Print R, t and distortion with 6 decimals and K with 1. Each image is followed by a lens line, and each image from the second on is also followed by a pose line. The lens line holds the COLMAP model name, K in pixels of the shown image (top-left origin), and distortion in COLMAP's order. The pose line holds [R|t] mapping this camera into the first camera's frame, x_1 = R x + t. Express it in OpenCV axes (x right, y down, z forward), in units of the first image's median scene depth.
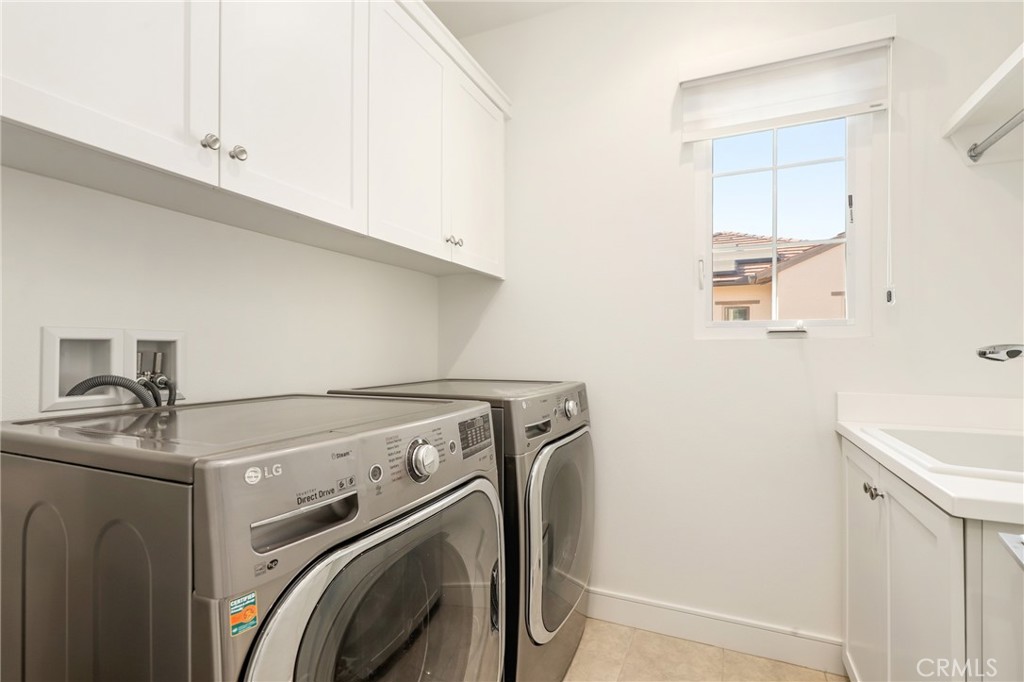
lens RADIAL K [[470.5, 0, 511.0], [0, 470.5, 350.4], [0, 0, 1]] dist [-0.000084, -0.000212]
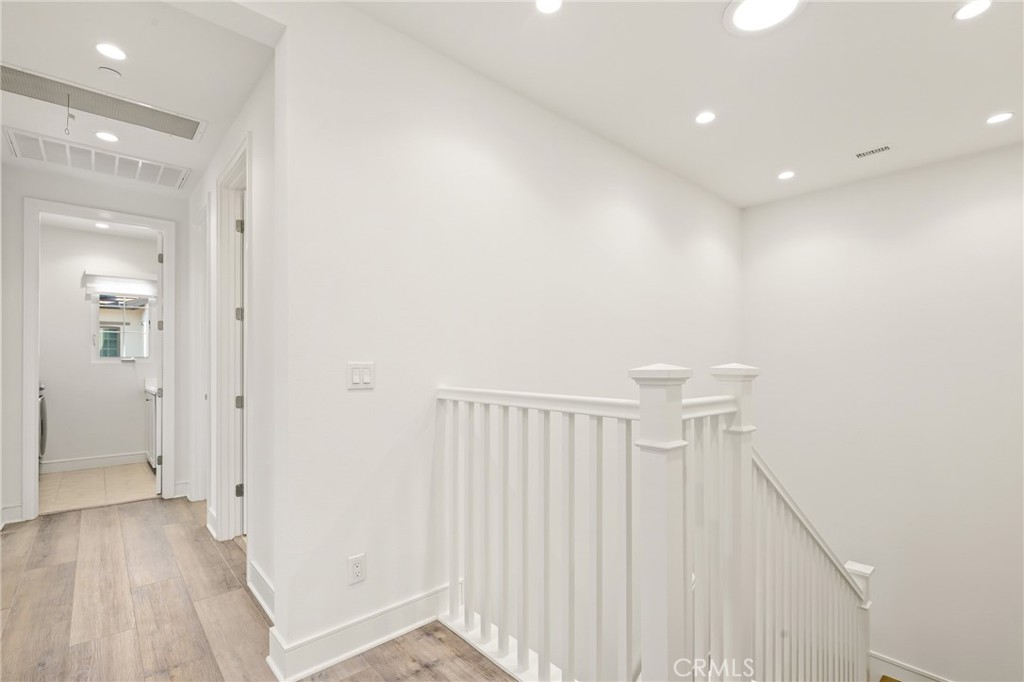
lens RADIAL K [[470.5, 0, 511.0], [0, 470.5, 350.4], [0, 0, 1]] dist [-0.000084, -0.000212]
pose [[0.403016, 0.000964, 0.915193, -1.136313], [0.015171, 0.999855, -0.007734, -0.042257], [-0.915067, 0.017001, 0.402943, -2.350016]]
